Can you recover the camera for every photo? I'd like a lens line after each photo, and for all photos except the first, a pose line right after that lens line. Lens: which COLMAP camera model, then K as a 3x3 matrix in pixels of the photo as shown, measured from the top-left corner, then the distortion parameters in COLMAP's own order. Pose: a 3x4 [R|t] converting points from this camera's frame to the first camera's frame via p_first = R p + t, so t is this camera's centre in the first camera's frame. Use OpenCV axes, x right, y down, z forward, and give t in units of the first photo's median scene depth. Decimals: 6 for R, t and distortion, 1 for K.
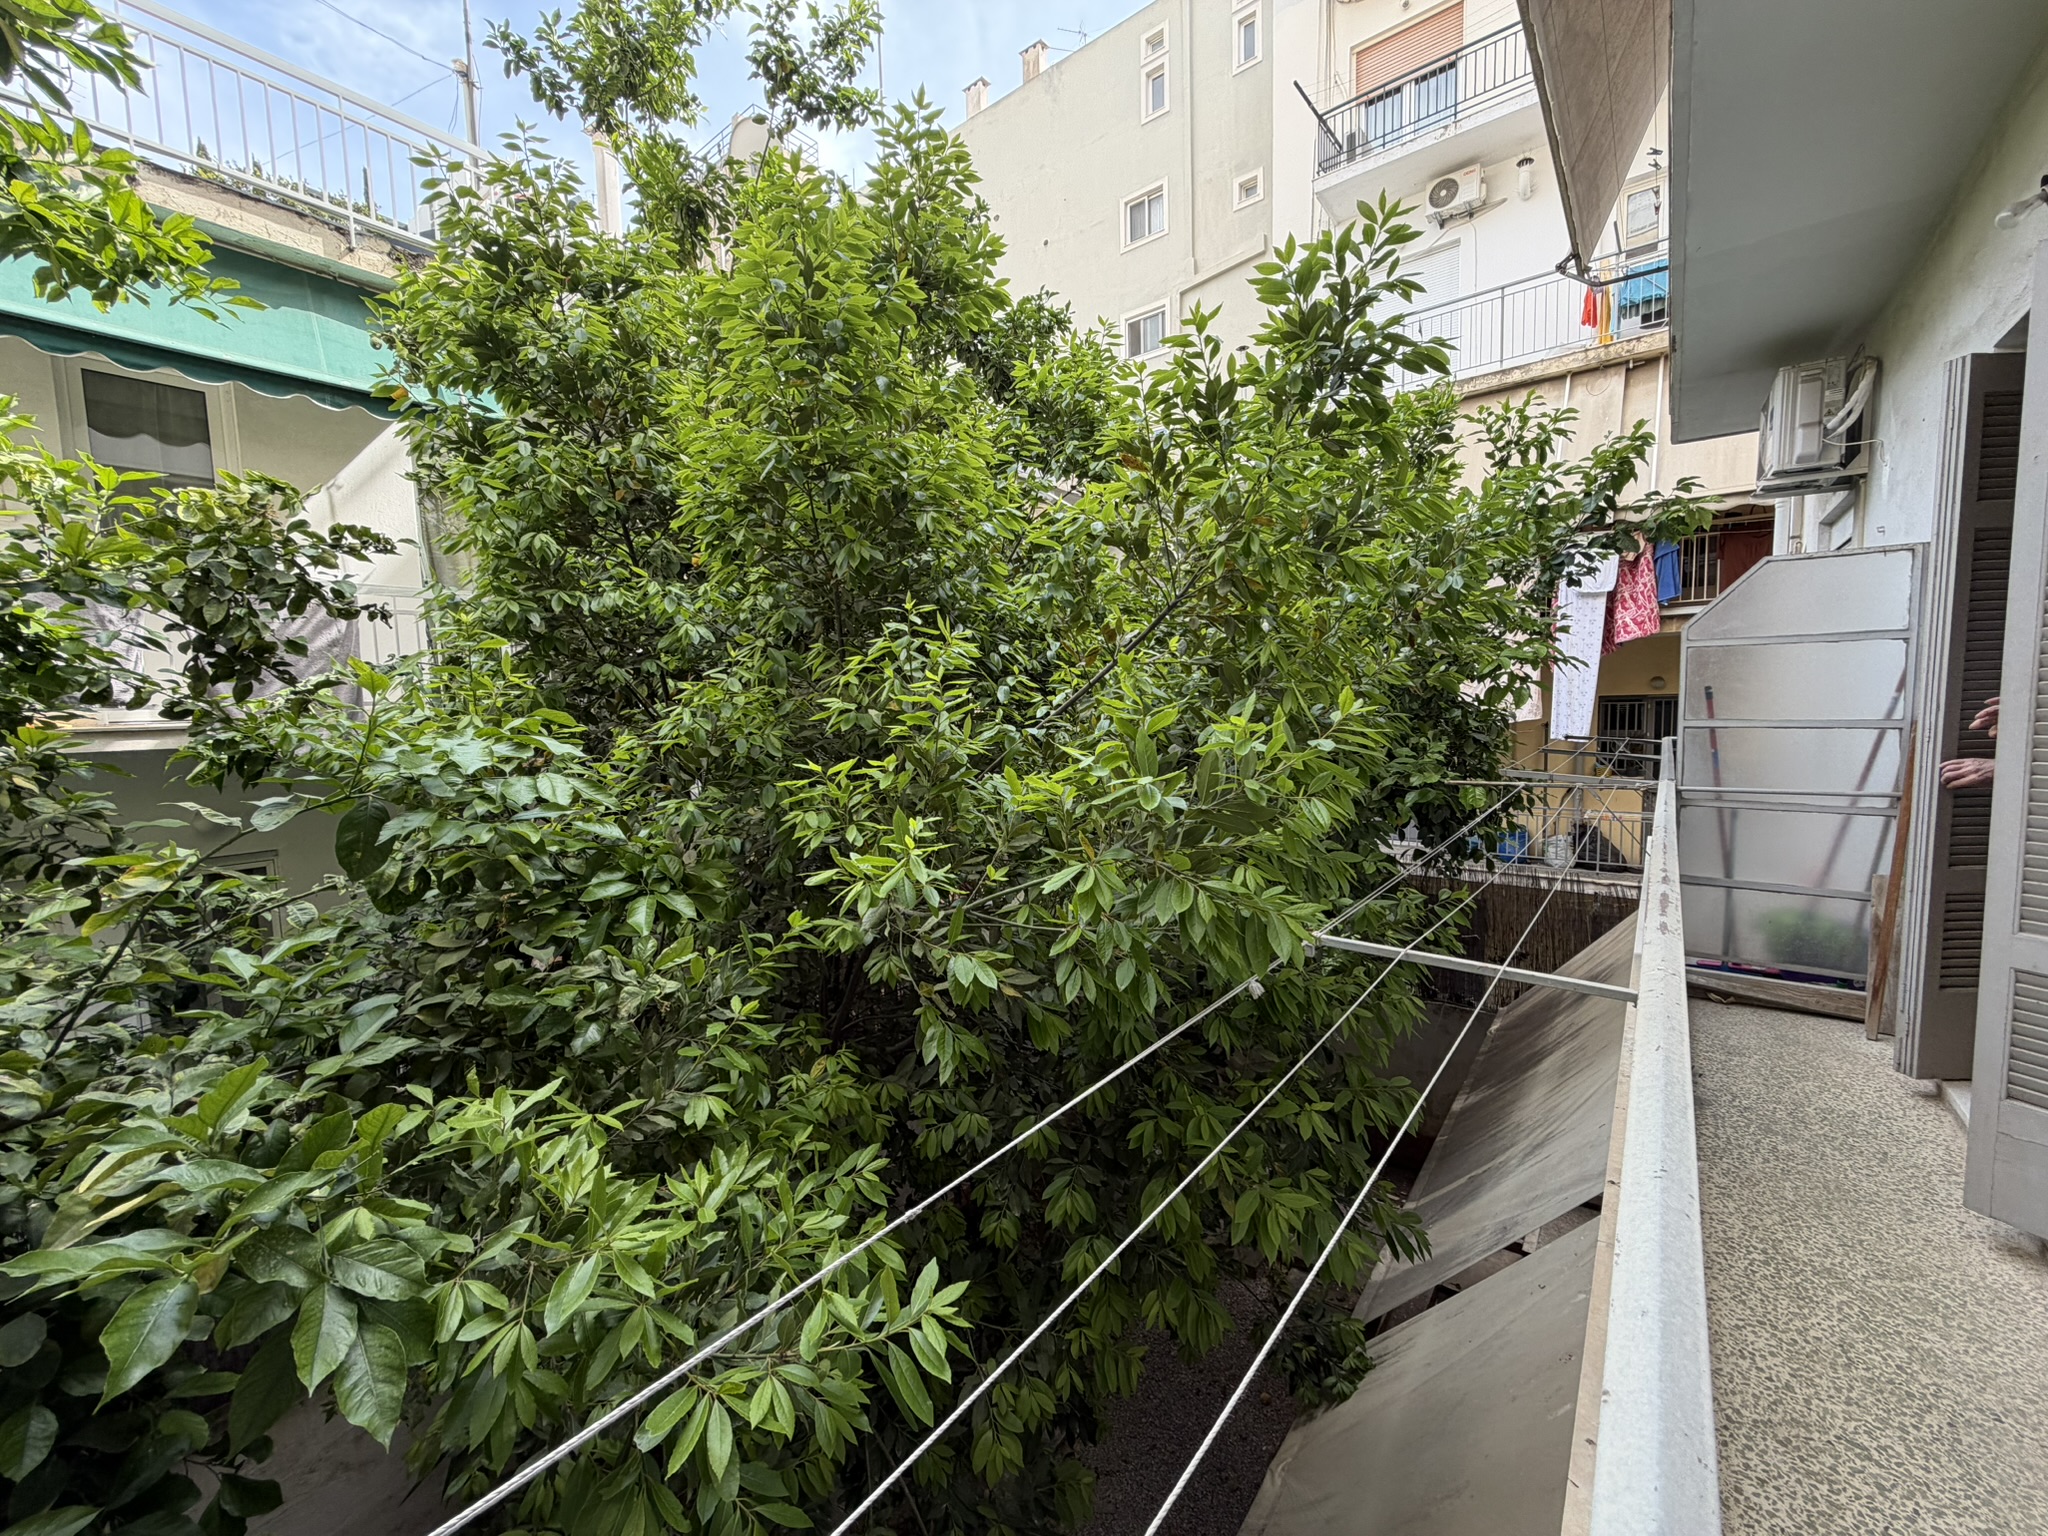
lens RADIAL K [[816.6, 0, 1020.5], [0, 816.6, 764.2], [0, 0, 1]] dist [0.000959, -0.000088]
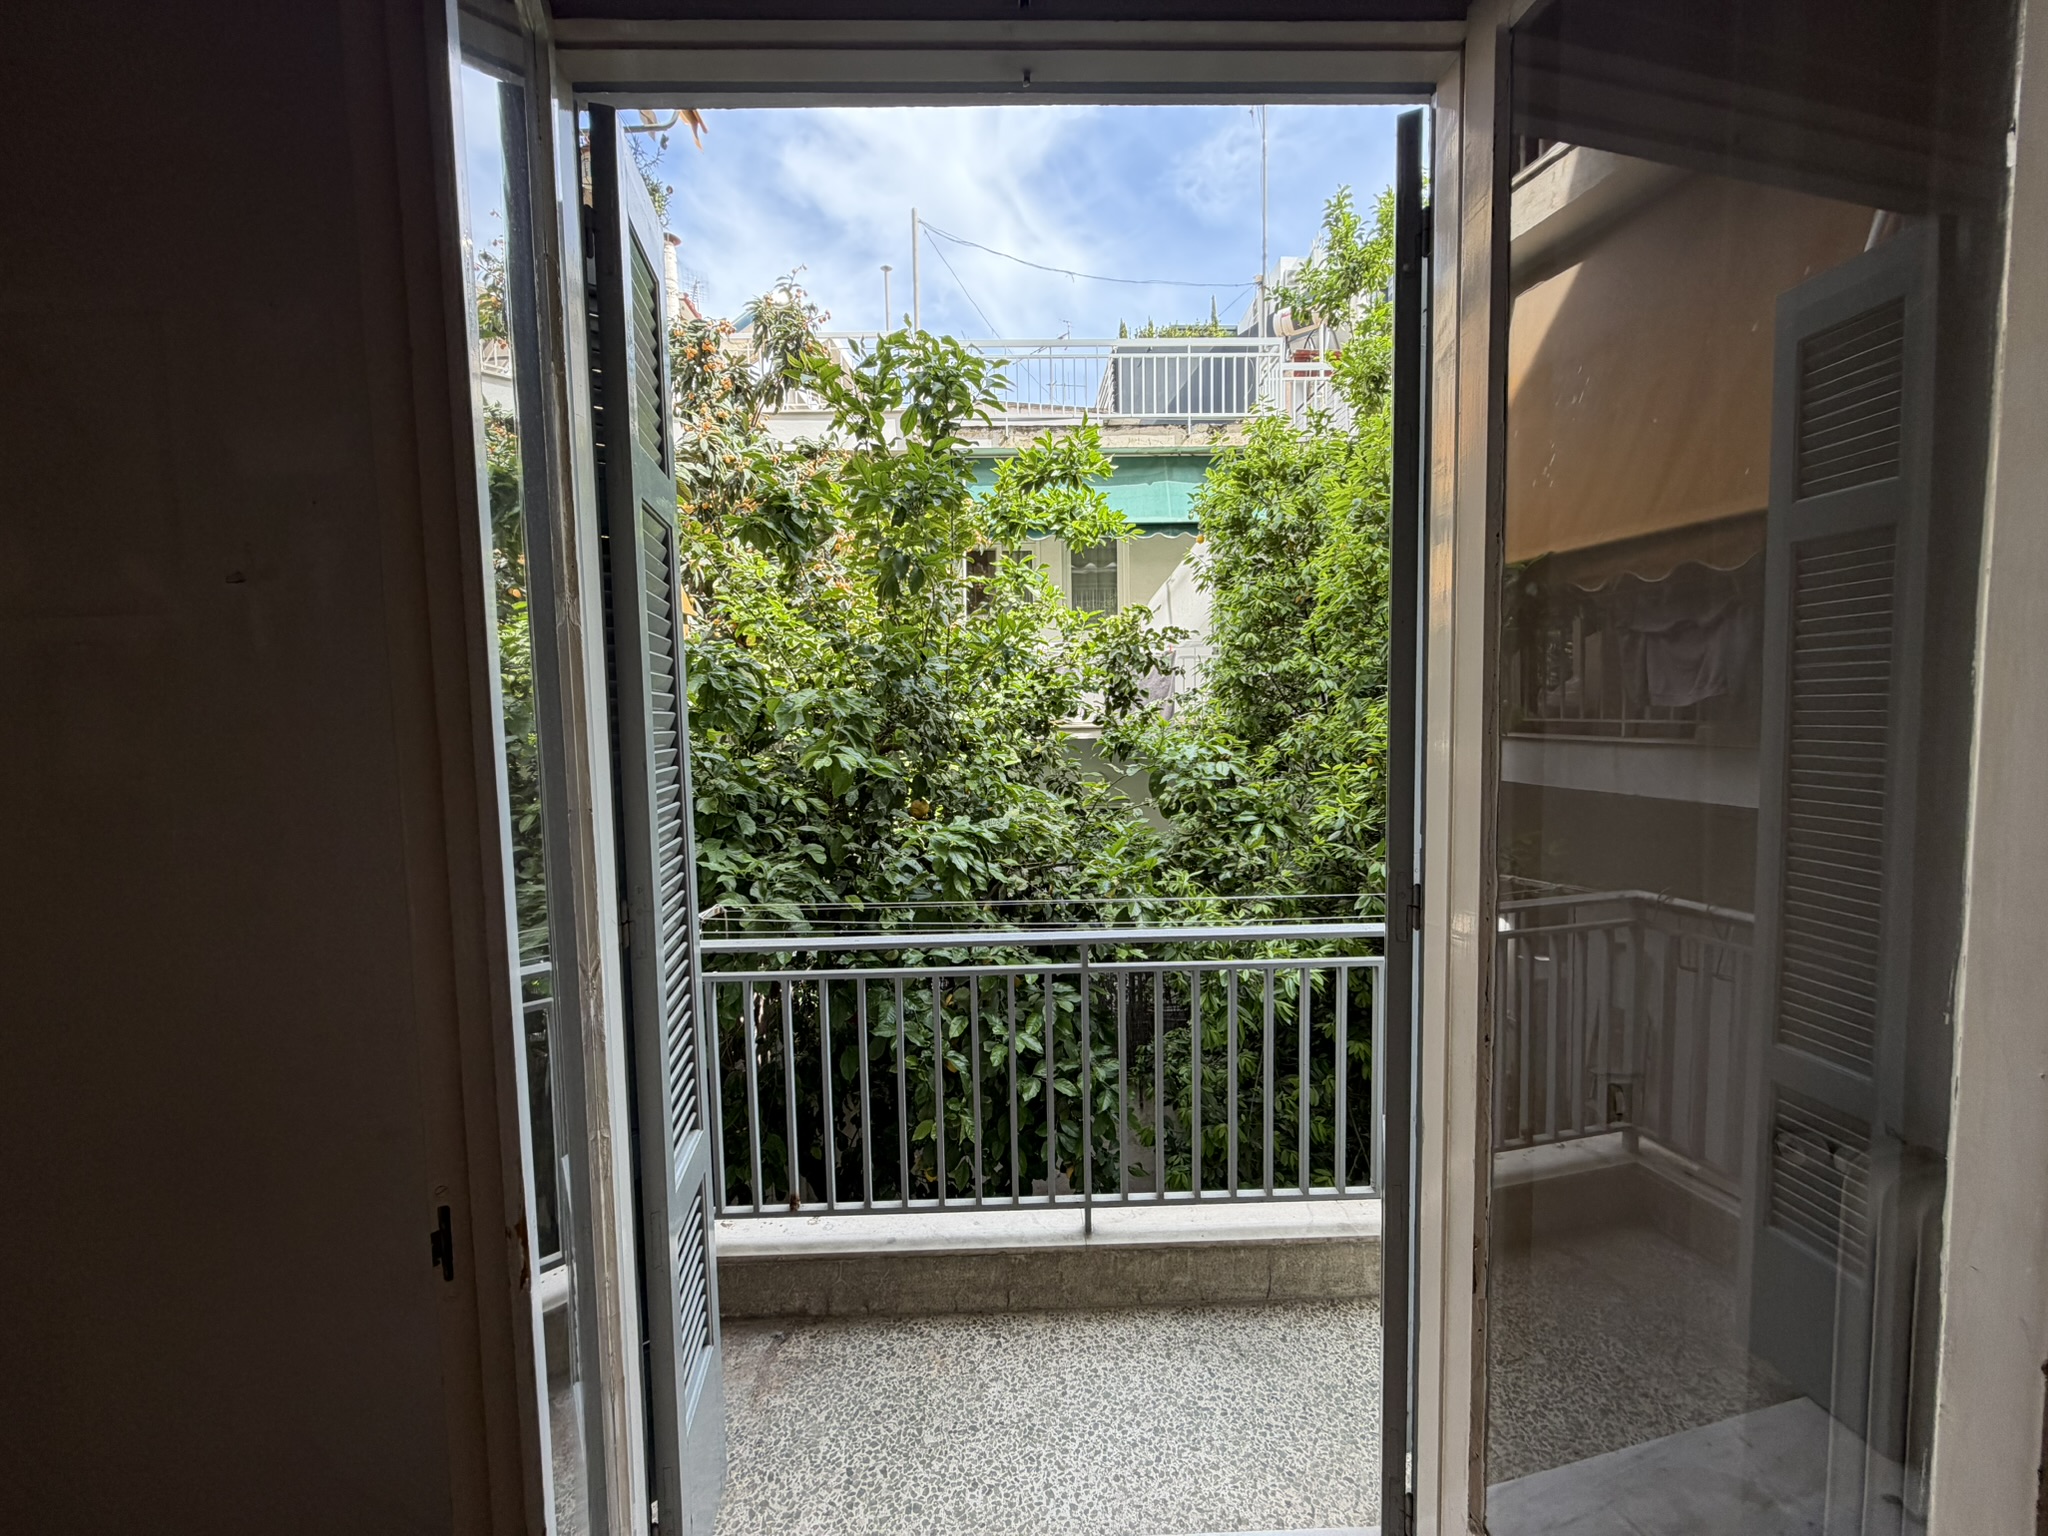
lens RADIAL K [[816.6, 0, 1020.5], [0, 816.6, 764.2], [0, 0, 1]] dist [0.000959, -0.000088]
pose [[0.640265, 0.063370, -0.765535, 0.754915], [-0.062505, 0.997585, 0.030302, -0.014808], [0.765606, 0.028449, 0.642680, -0.840646]]
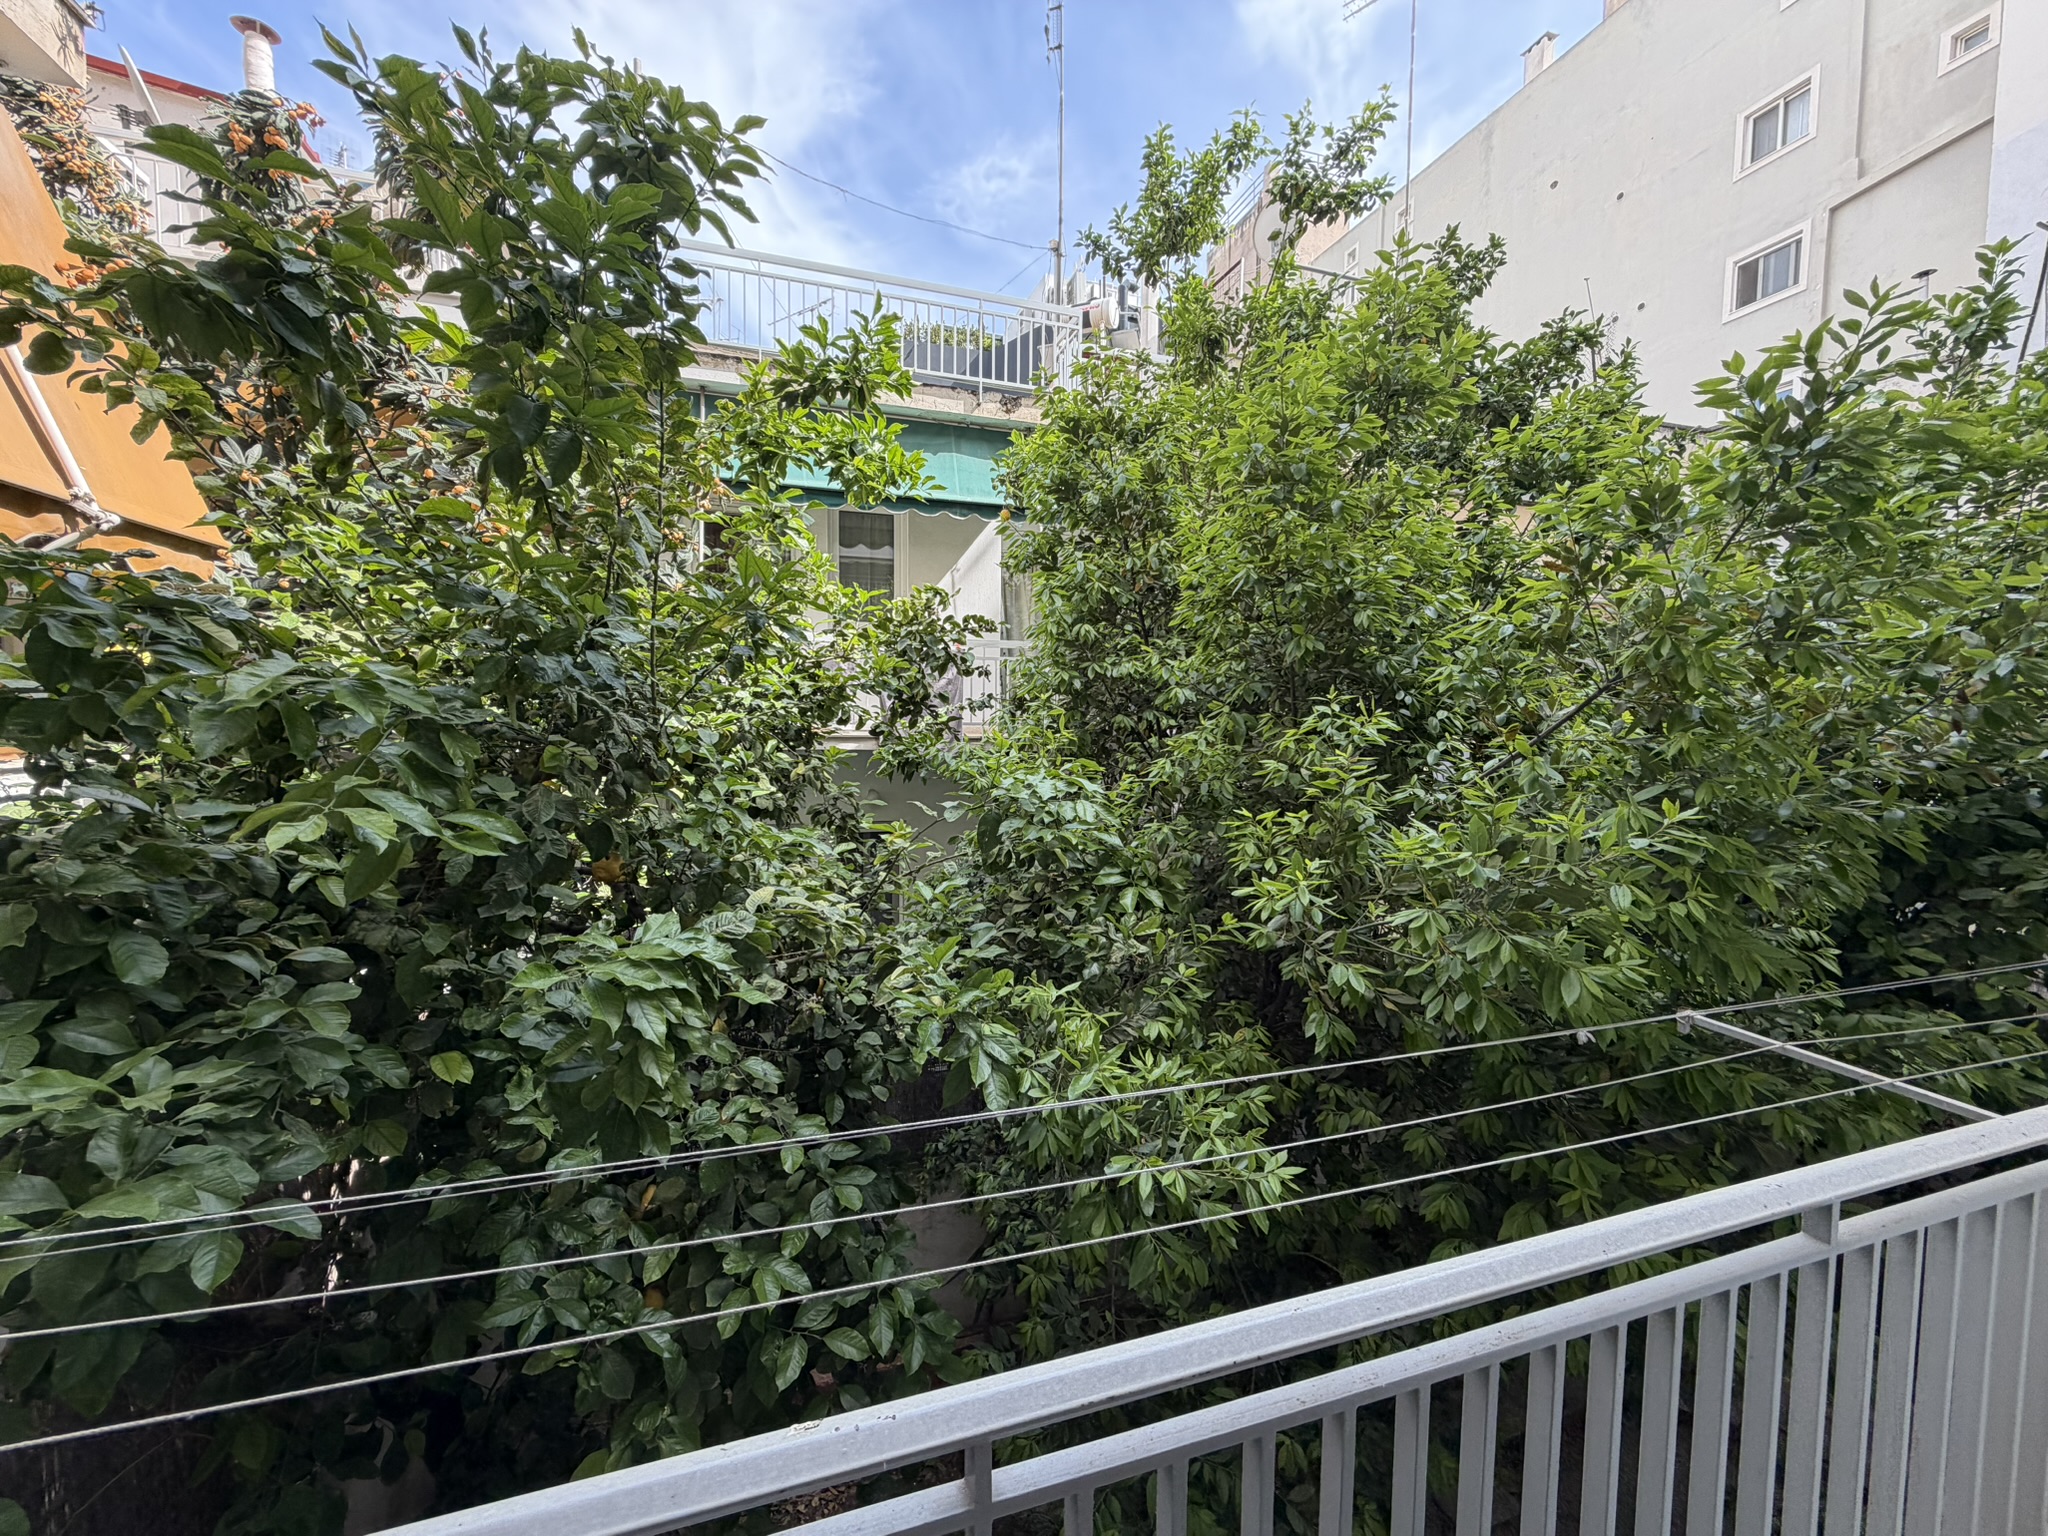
lens RADIAL K [[816.6, 0, 1020.5], [0, 816.6, 764.2], [0, 0, 1]] dist [0.000959, -0.000088]
pose [[0.834561, 0.065590, -0.546996, 0.168954], [-0.076260, 0.997083, 0.003209, -0.050397], [0.545611, 0.039035, 0.837129, -0.362325]]
